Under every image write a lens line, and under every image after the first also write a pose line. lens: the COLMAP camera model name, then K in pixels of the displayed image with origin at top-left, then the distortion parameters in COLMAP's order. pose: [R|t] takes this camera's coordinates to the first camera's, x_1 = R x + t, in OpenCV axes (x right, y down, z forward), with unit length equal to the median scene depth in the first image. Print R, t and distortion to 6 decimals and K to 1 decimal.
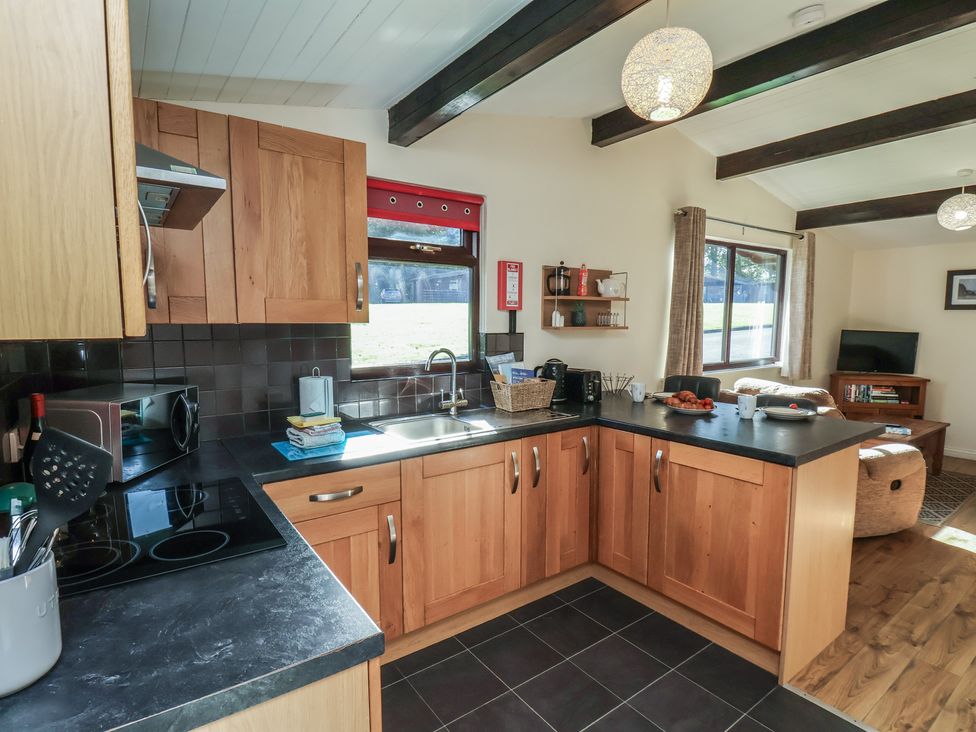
lens RADIAL K [[520.3, 0, 489.1], [0, 520.3, 372.1], [0, 0, 1]] dist [-0.001591, -0.006792]
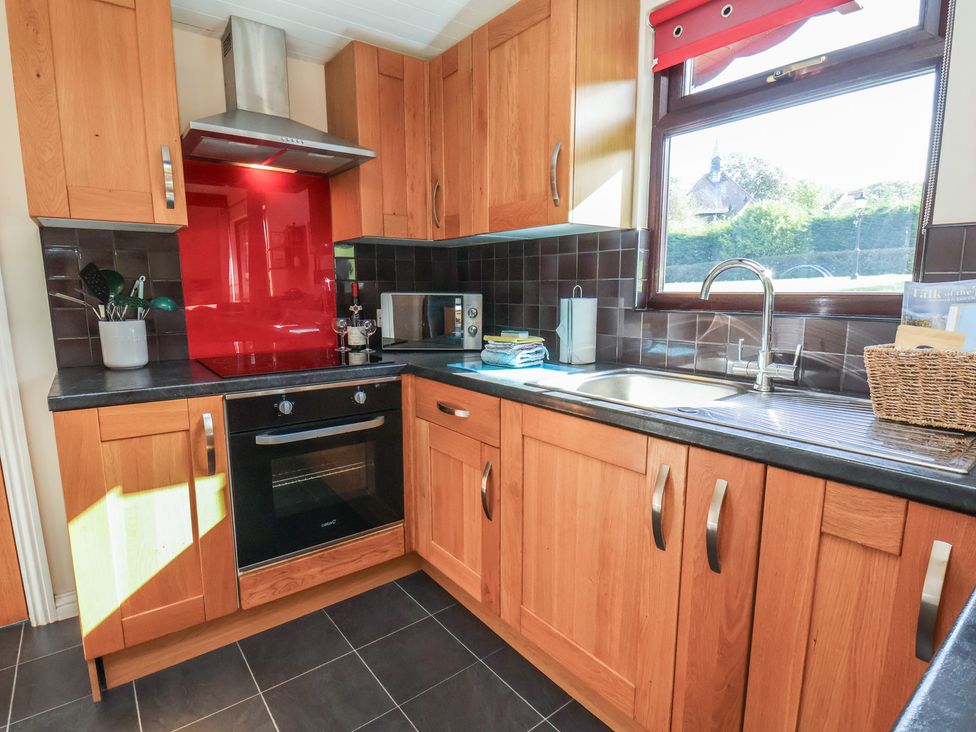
lens RADIAL K [[520.3, 0, 494.0], [0, 520.3, 376.0], [0, 0, 1]] dist [-0.001591, -0.006792]
pose [[0.038320, 0.152353, -0.987583, 0.397150], [-0.108903, 0.983059, 0.147430, 0.018449], [0.993314, 0.101901, 0.054263, 0.647711]]
